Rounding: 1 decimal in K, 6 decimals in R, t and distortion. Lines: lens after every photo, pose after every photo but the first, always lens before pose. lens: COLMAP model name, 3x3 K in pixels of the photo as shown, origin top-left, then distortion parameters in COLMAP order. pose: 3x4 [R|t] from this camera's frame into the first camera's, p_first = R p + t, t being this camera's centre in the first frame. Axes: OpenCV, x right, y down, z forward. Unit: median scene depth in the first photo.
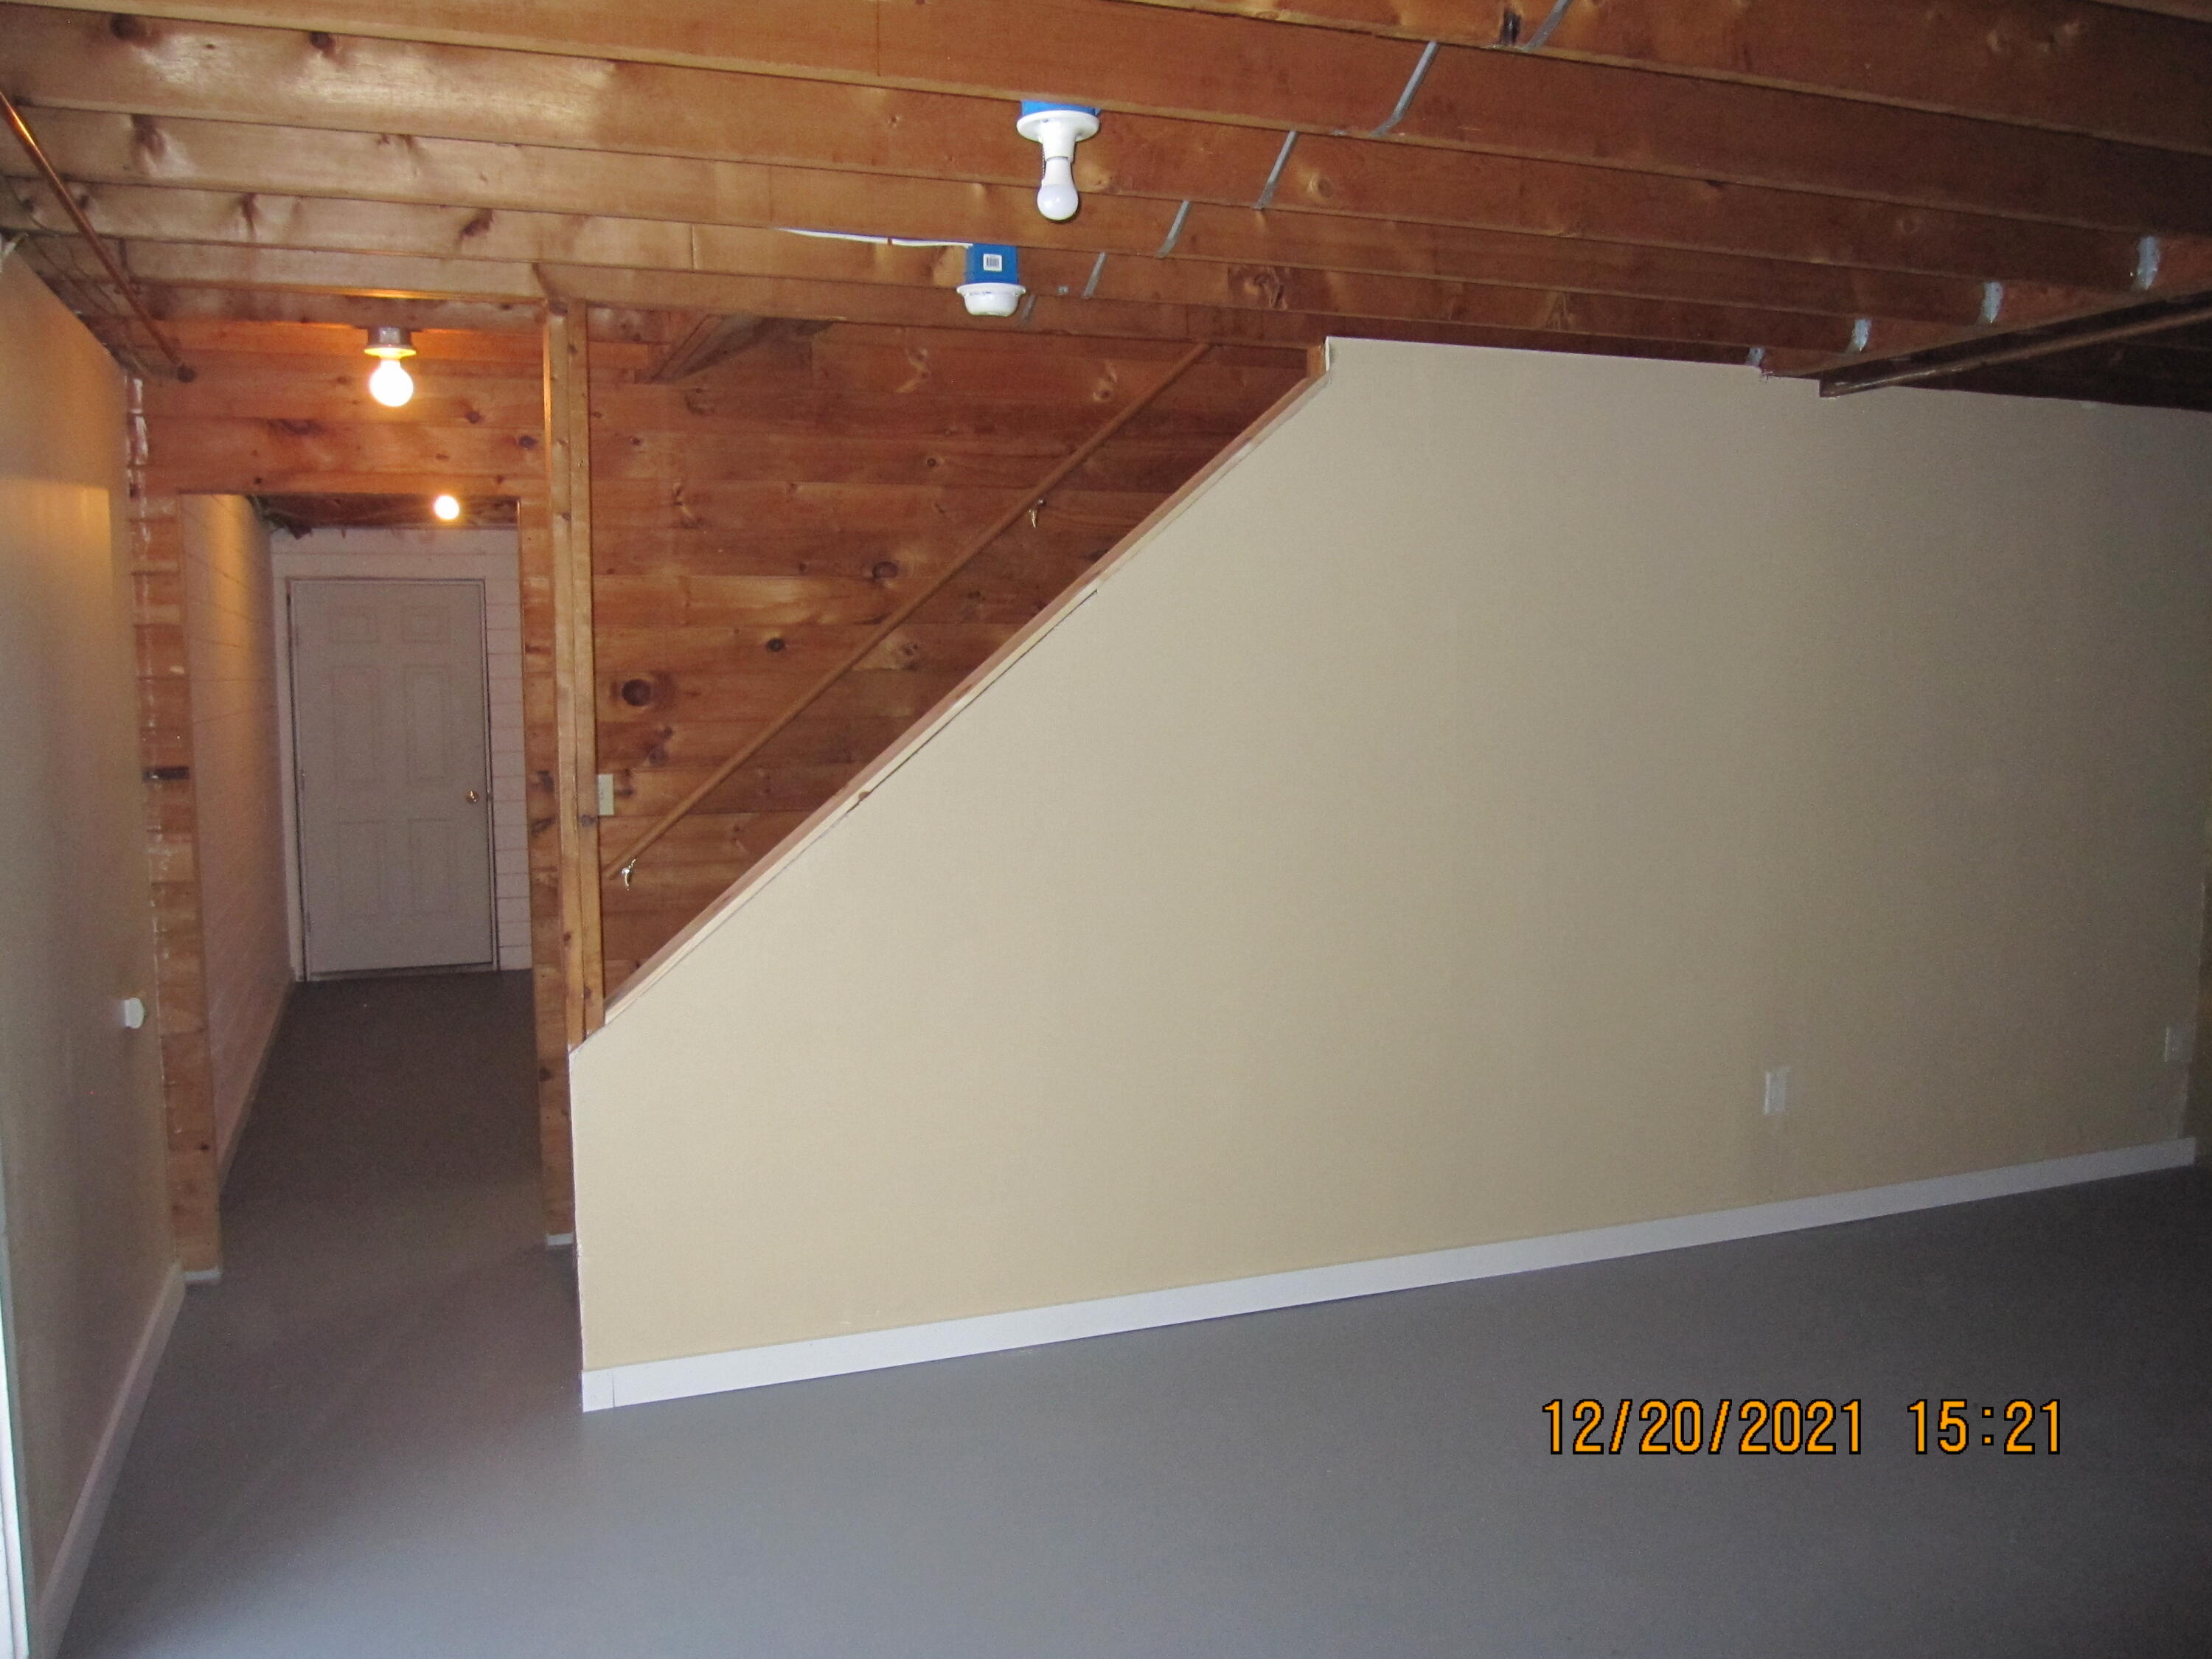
lens RADIAL K [[1824.0, 0, 1106.8], [0, 1824.0, 829.1], [0, 0, 1]] dist [-0.062176, 0.021671]
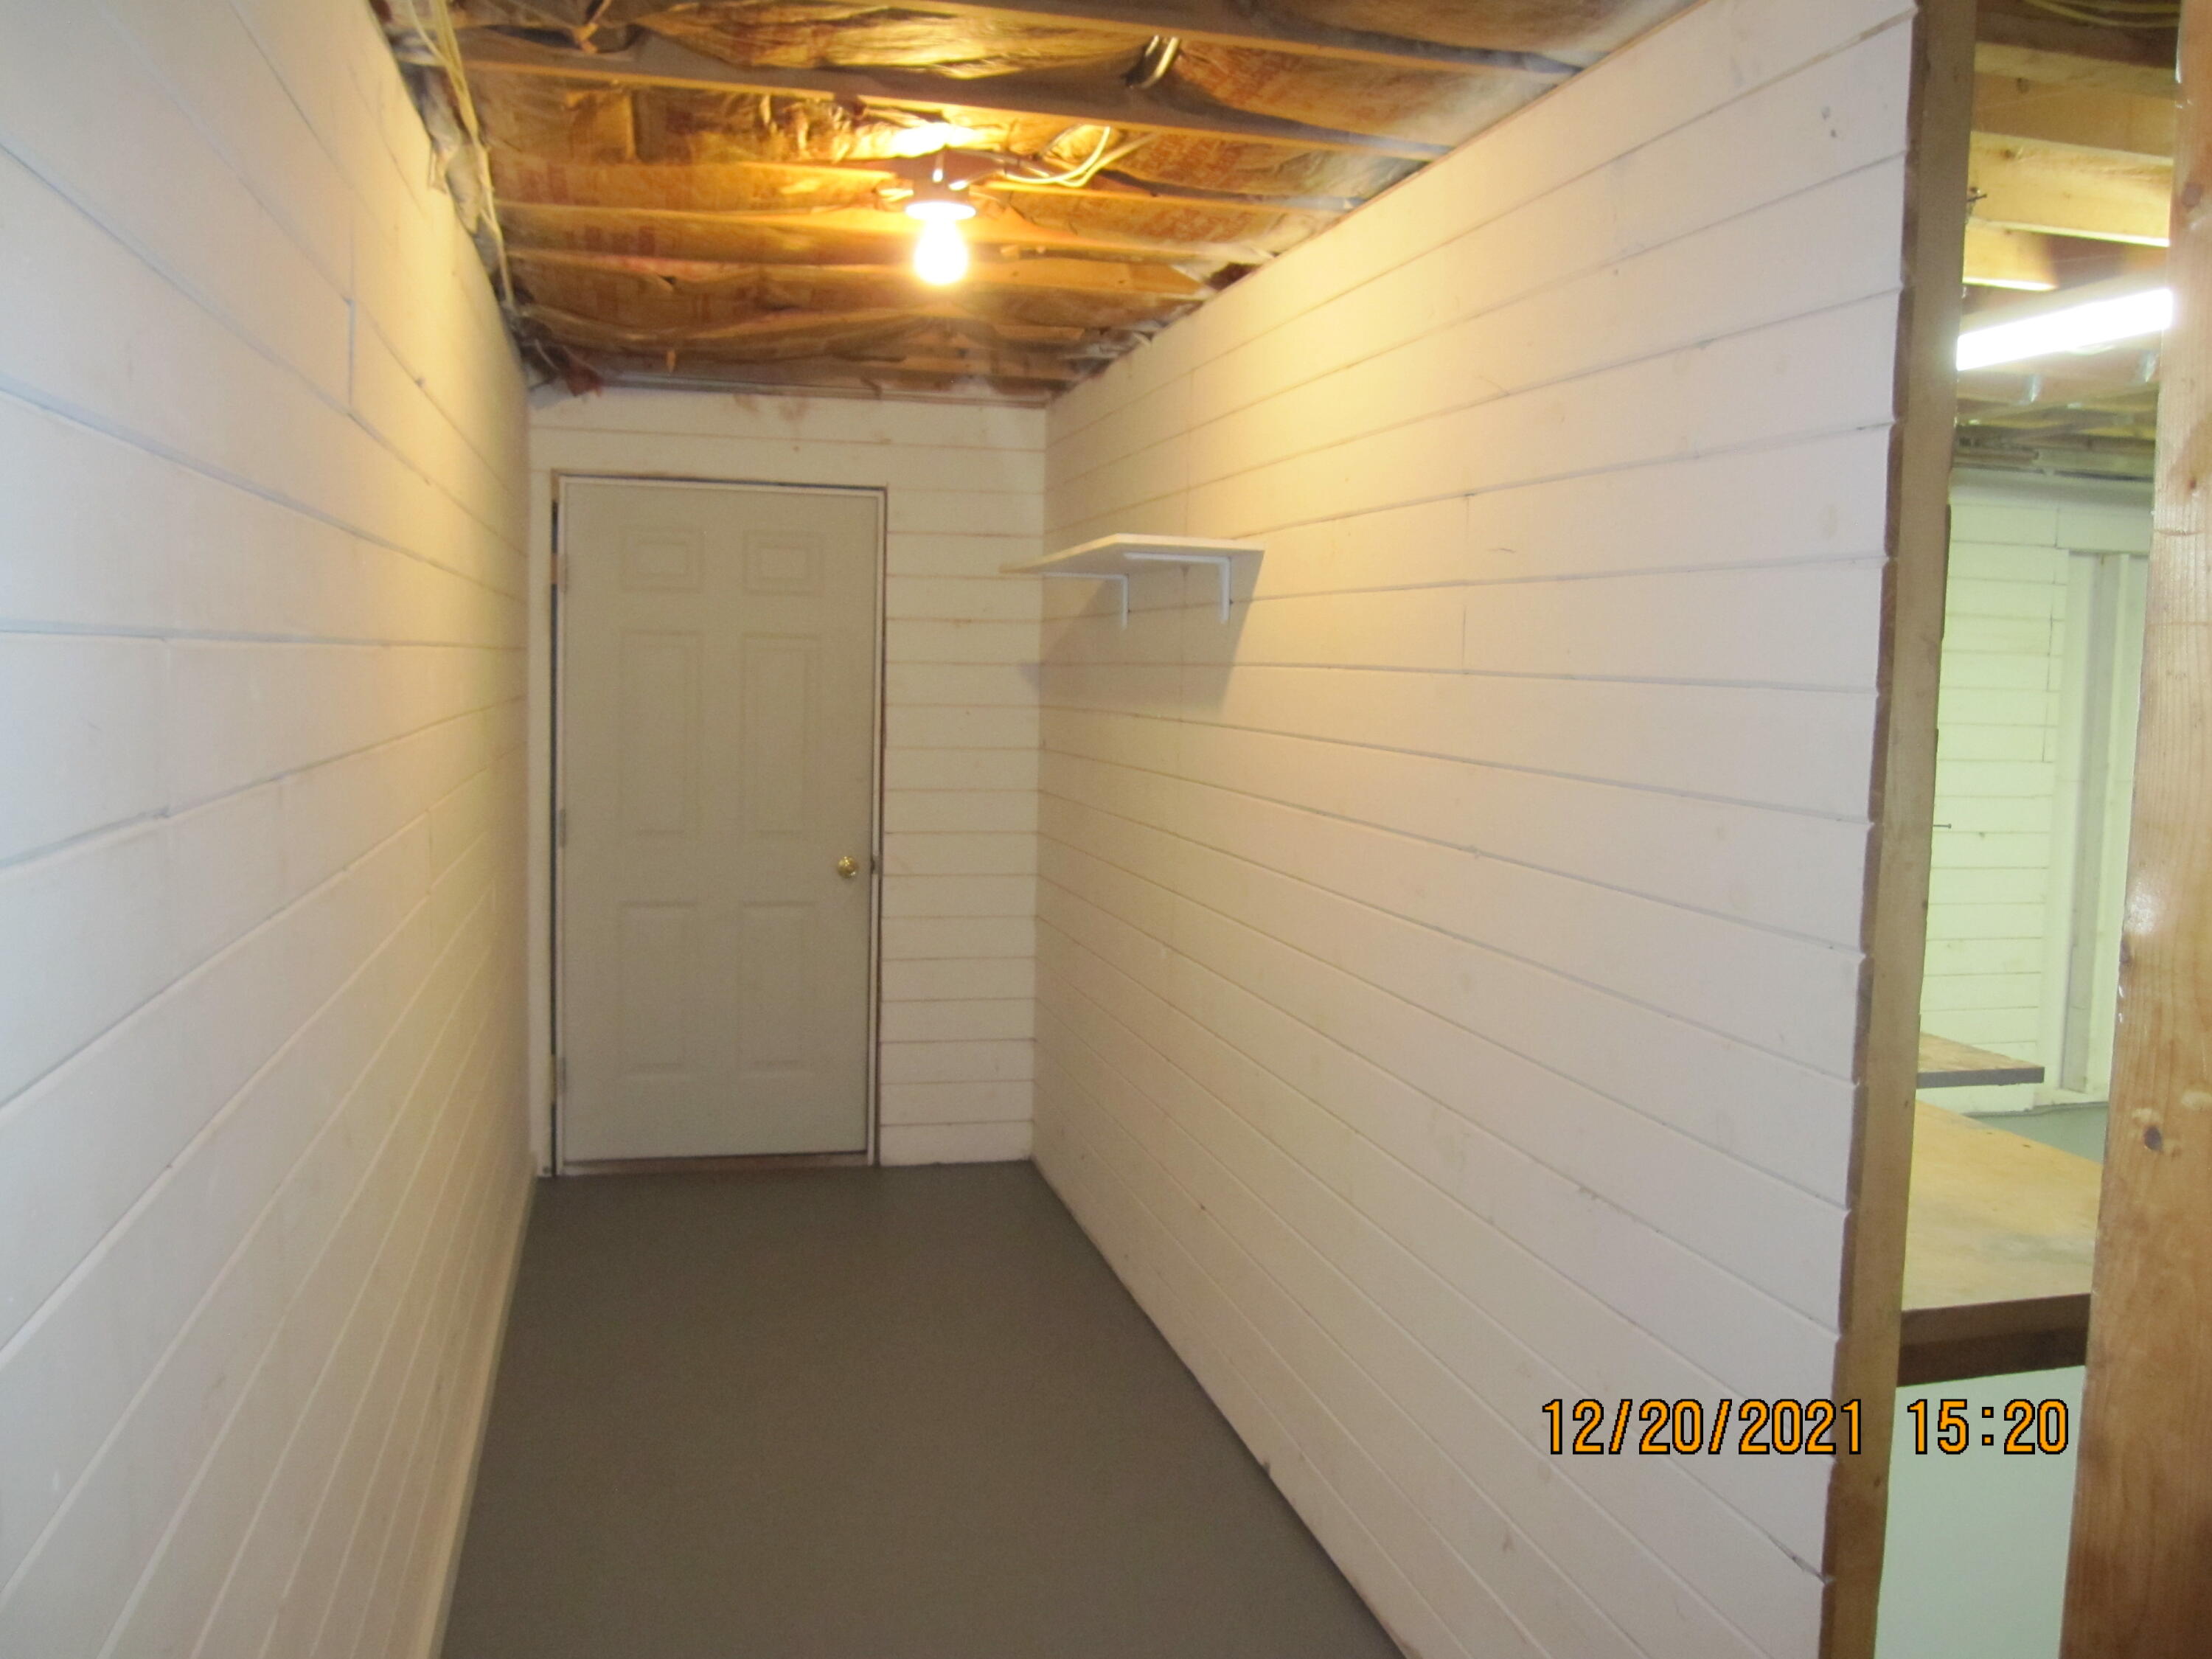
lens RADIAL K [[1824.0, 0, 1104.5], [0, 1824.0, 829.6], [0, 0, 1]] dist [-0.062176, 0.021671]
pose [[0.991889, 0.041535, -0.120129, -0.204992], [-0.042519, 0.999080, -0.005639, -0.030008], [0.119784, 0.010701, 0.992742, 0.444675]]
